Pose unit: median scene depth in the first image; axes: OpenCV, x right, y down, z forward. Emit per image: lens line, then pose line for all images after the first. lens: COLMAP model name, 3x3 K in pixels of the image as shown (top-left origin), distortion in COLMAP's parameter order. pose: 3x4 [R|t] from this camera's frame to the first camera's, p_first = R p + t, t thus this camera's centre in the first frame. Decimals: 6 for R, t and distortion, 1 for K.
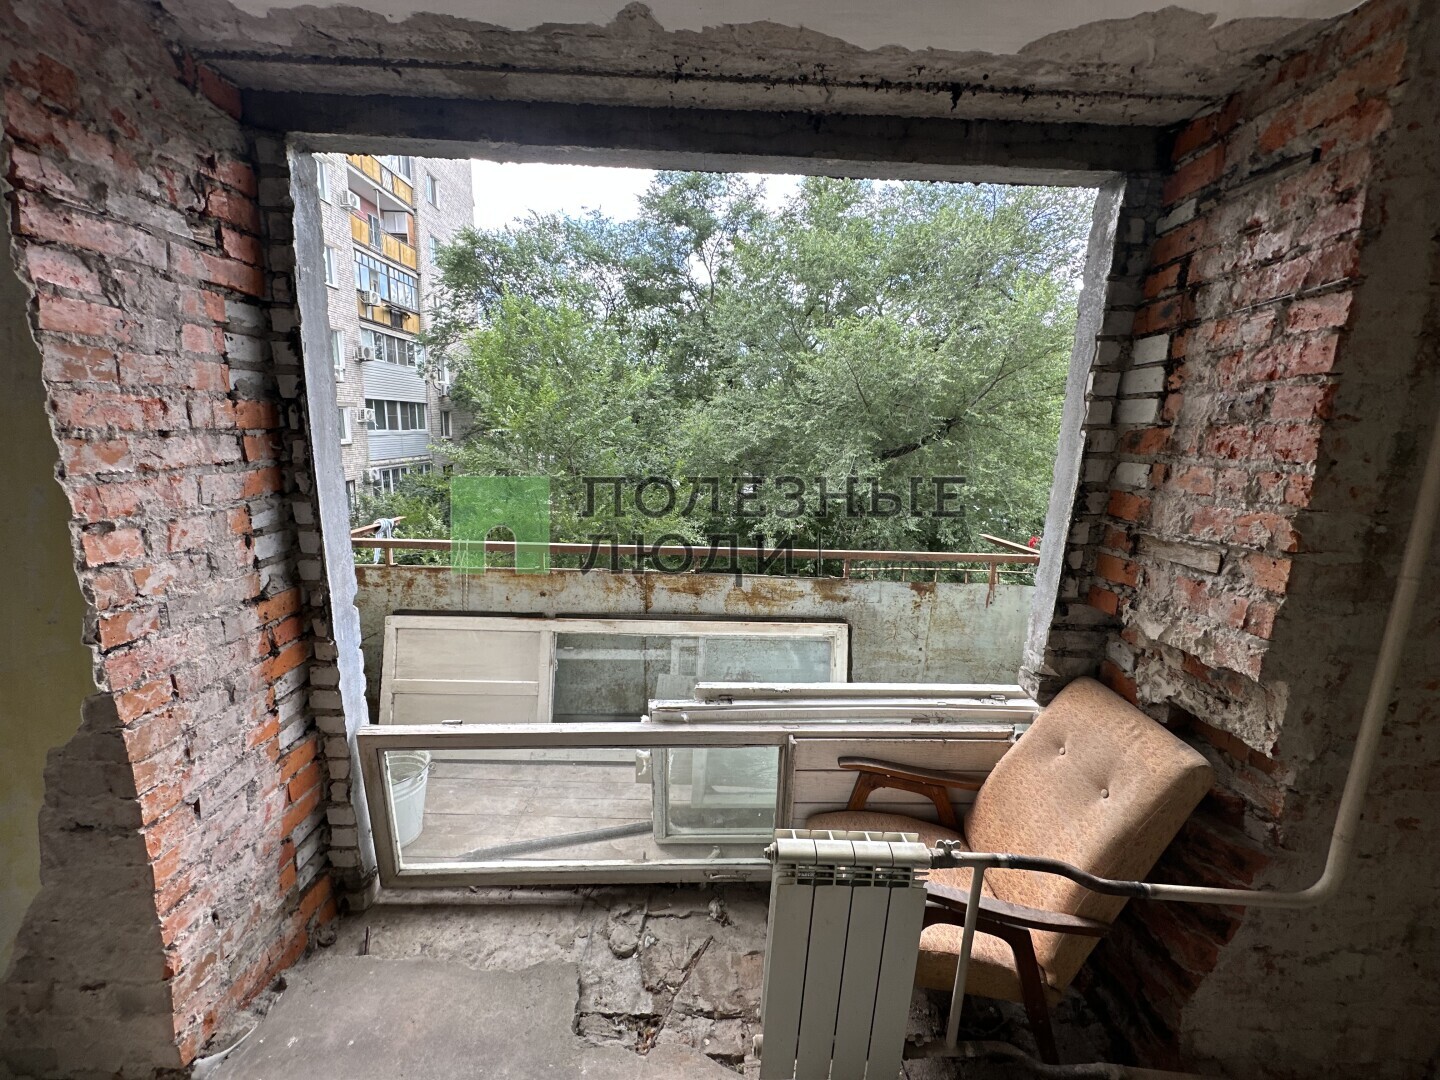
lens RADIAL K [[572.6, 0, 721.4], [0, 572.6, 539.5], [0, 0, 1]] dist [-0.001270, -0.000277]
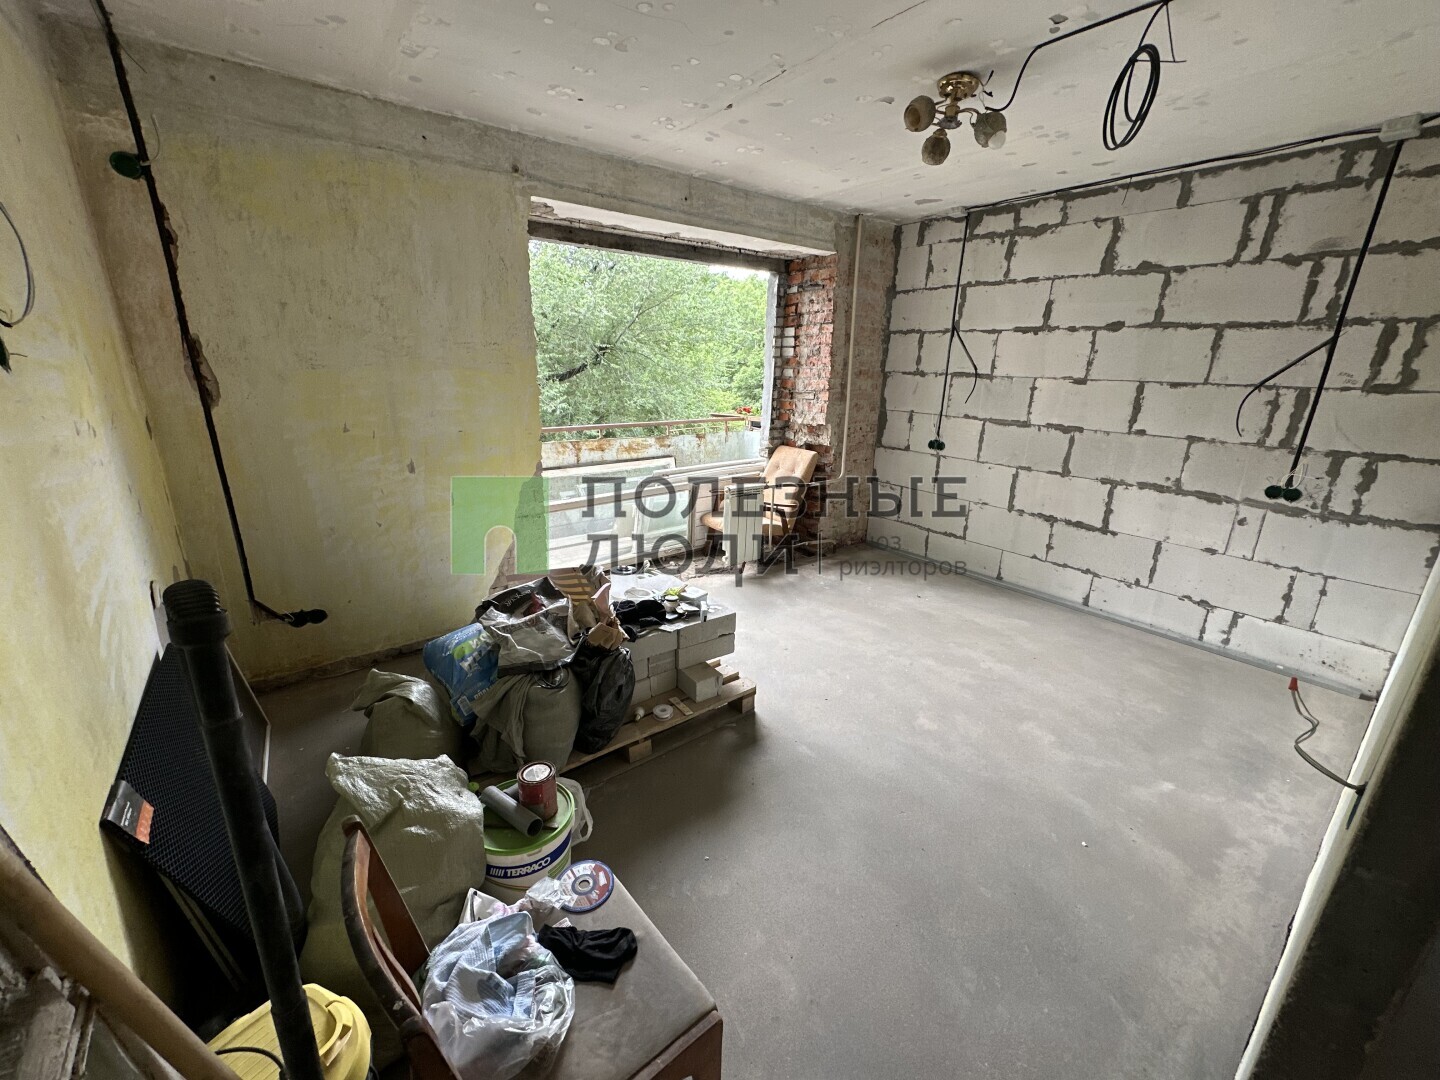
lens RADIAL K [[572.6, 0, 722.2], [0, 572.6, 542.3], [0, 0, 1]] dist [-0.001270, -0.000277]
pose [[0.802313, -0.198289, 0.563005, -0.185596], [0.125152, 0.978127, 0.166145, 0.027802], [-0.583636, -0.062839, 0.809581, -0.168605]]
